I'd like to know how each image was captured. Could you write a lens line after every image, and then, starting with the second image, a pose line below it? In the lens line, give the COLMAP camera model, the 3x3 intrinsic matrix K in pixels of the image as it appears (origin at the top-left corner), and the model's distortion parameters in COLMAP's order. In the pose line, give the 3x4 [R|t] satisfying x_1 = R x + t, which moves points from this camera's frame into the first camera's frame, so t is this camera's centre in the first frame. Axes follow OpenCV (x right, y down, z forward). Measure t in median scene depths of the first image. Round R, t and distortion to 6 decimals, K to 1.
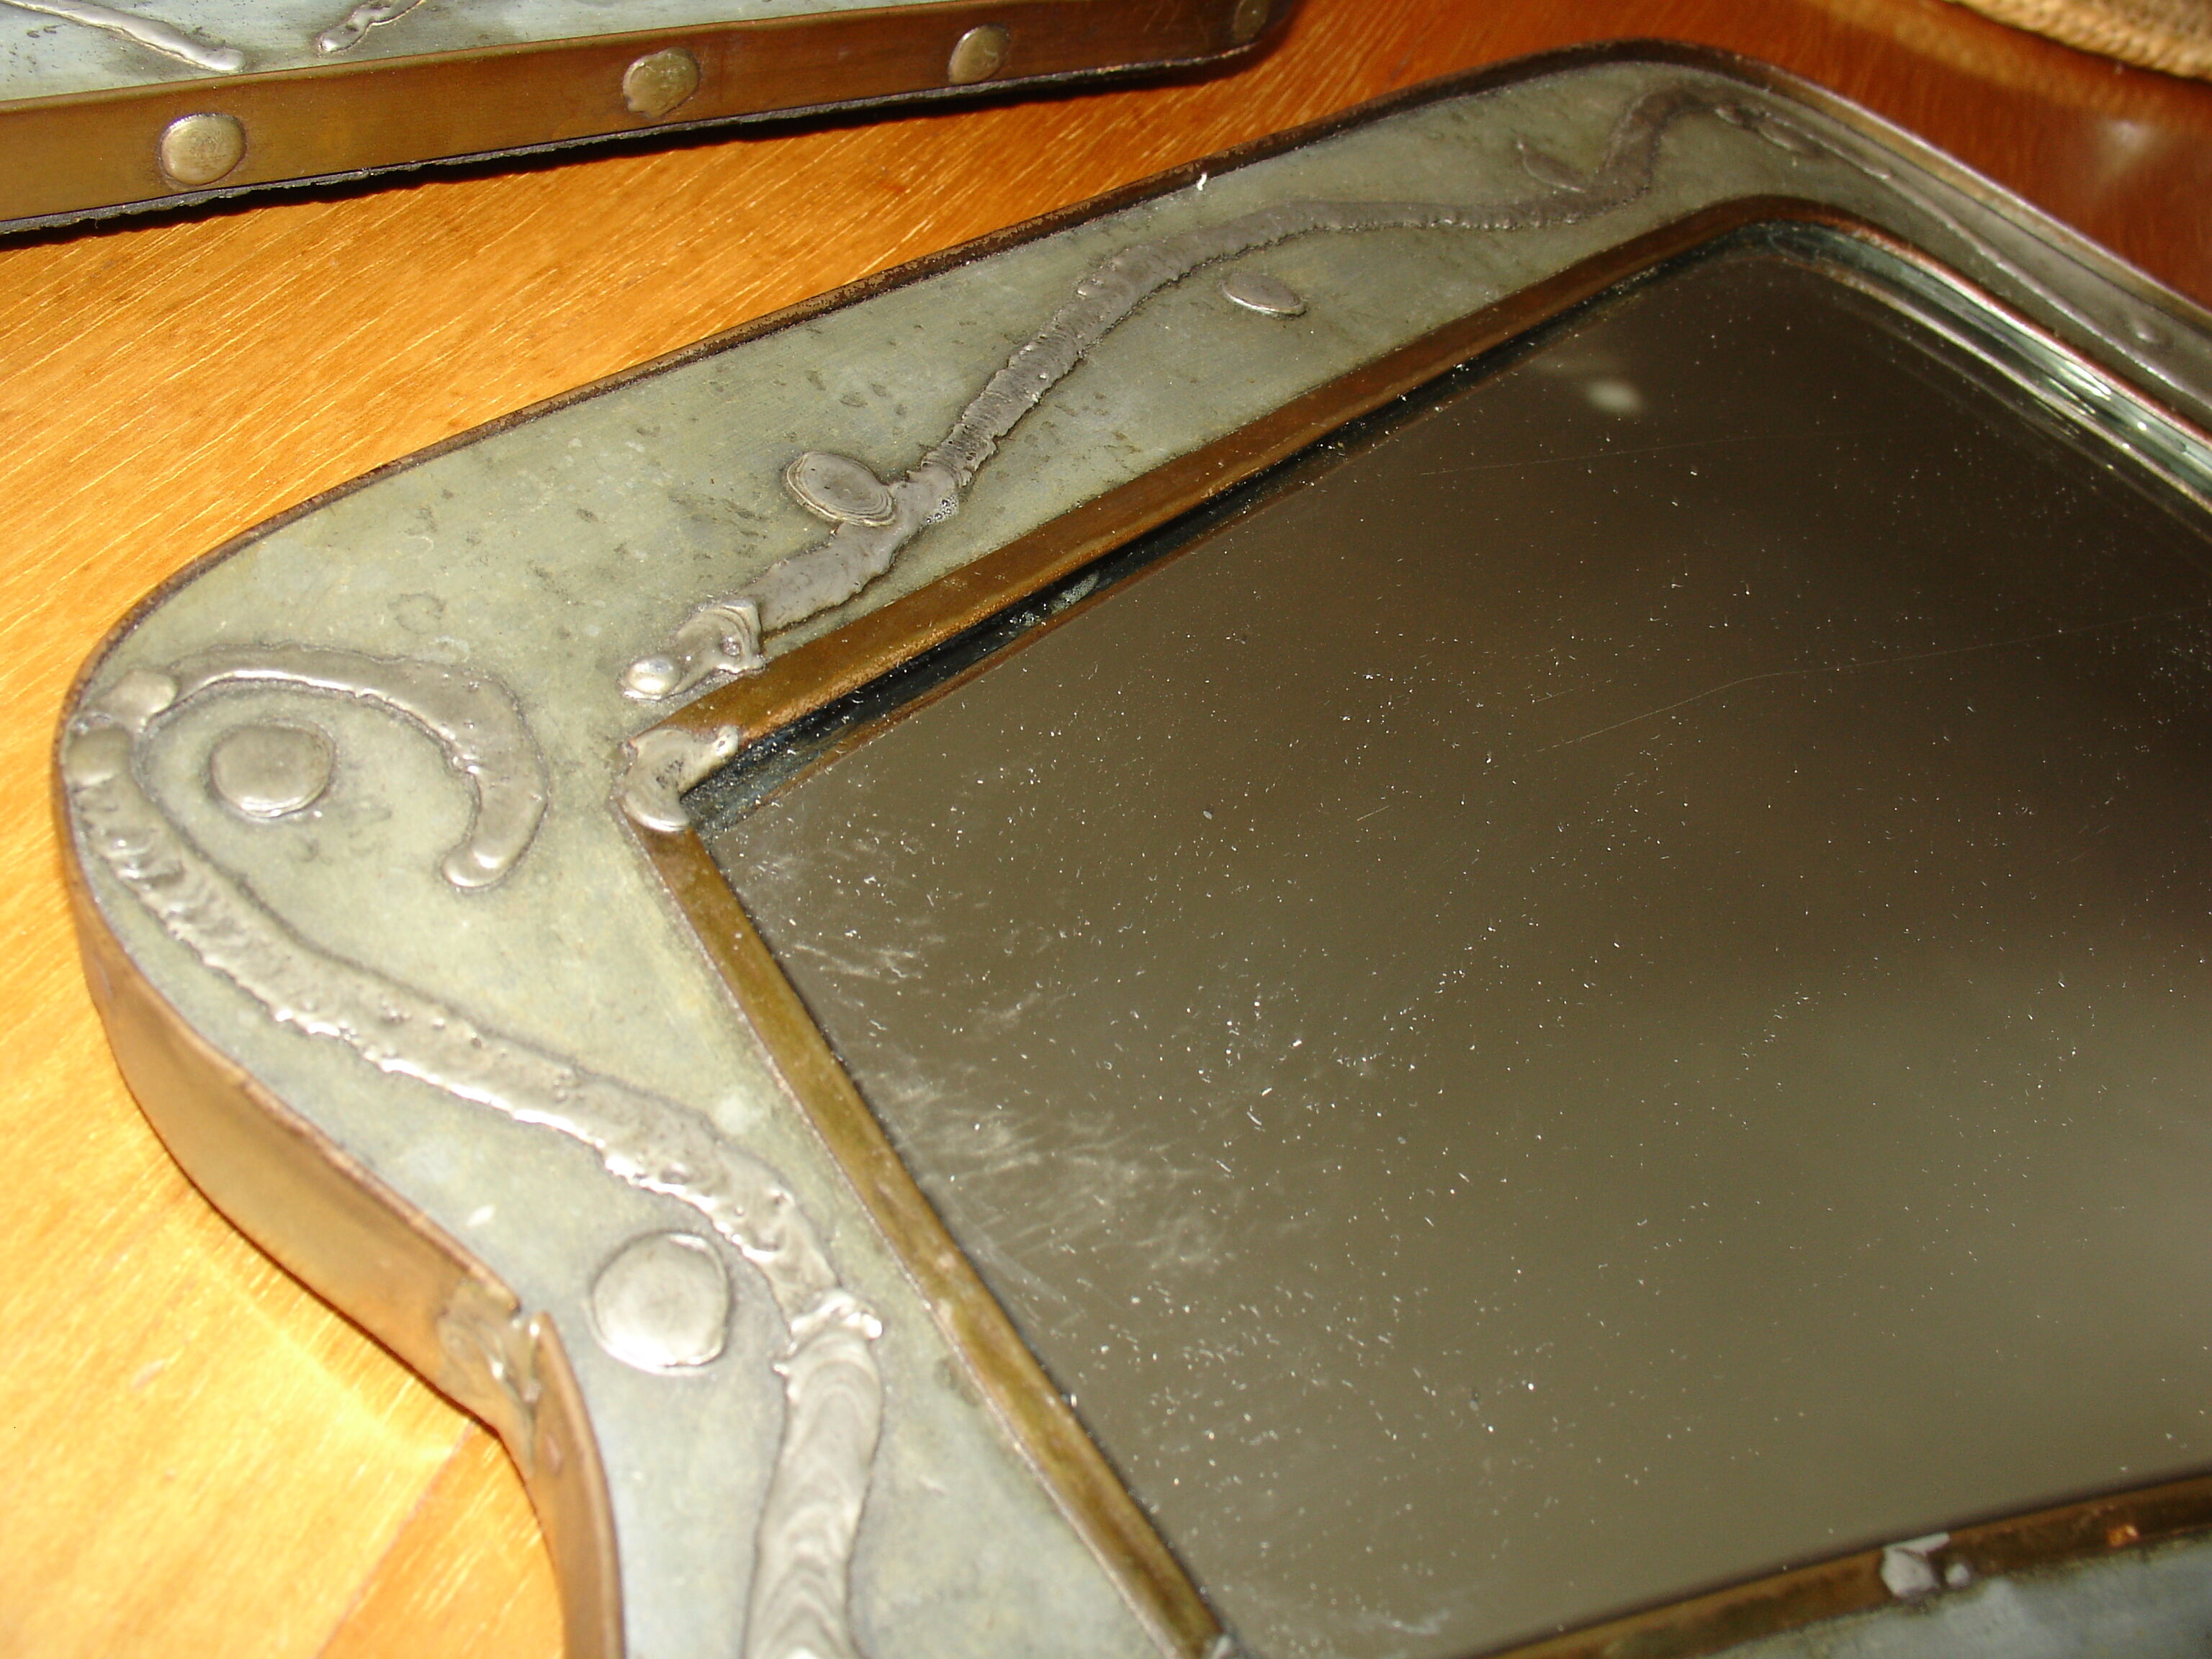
lens RADIAL K [[2208.4, 0, 1106.0], [0, 2208.4, 829.5], [0, 0, 1]] dist [-0.207688, 0.228041]
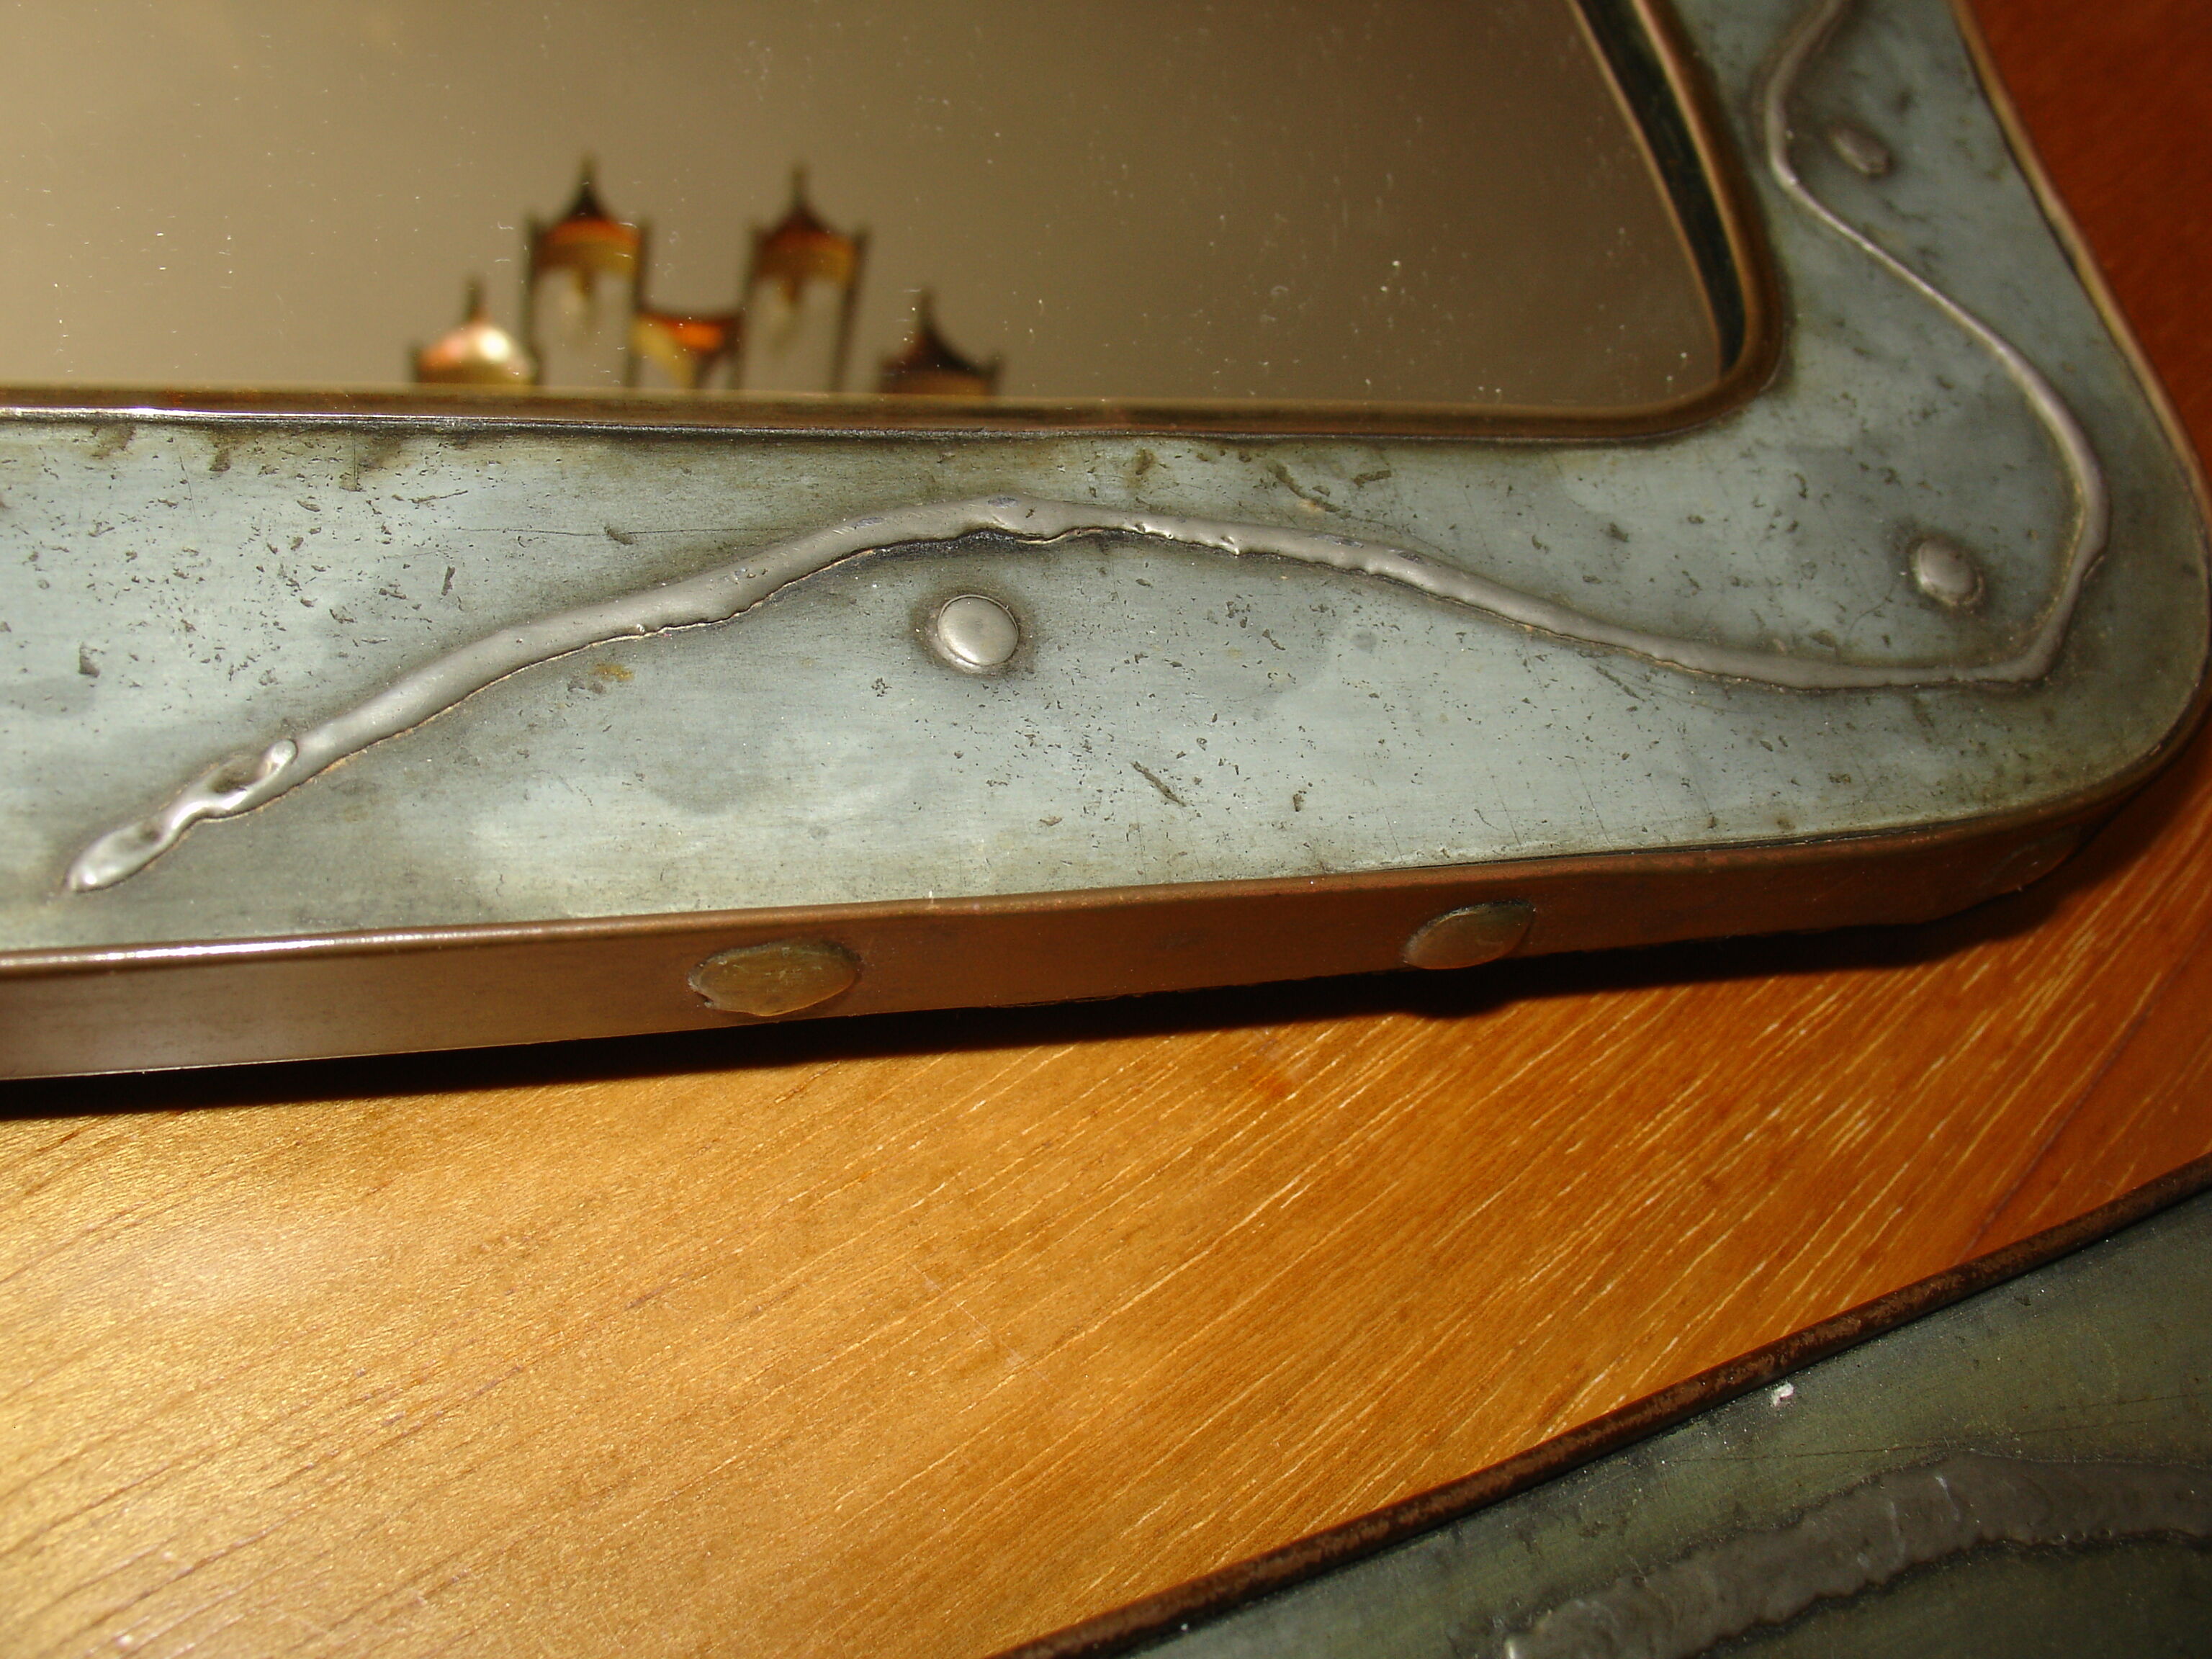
lens RADIAL K [[2208.4, 0, 1106.0], [0, 2208.4, 829.5], [0, 0, 1]] dist [-0.207688, 0.228041]
pose [[0.917882, 0.278234, -0.282982, 0.004870], [-0.280147, 0.959335, 0.034552, -0.367529], [0.281088, 0.047562, 0.958503, 0.448435]]
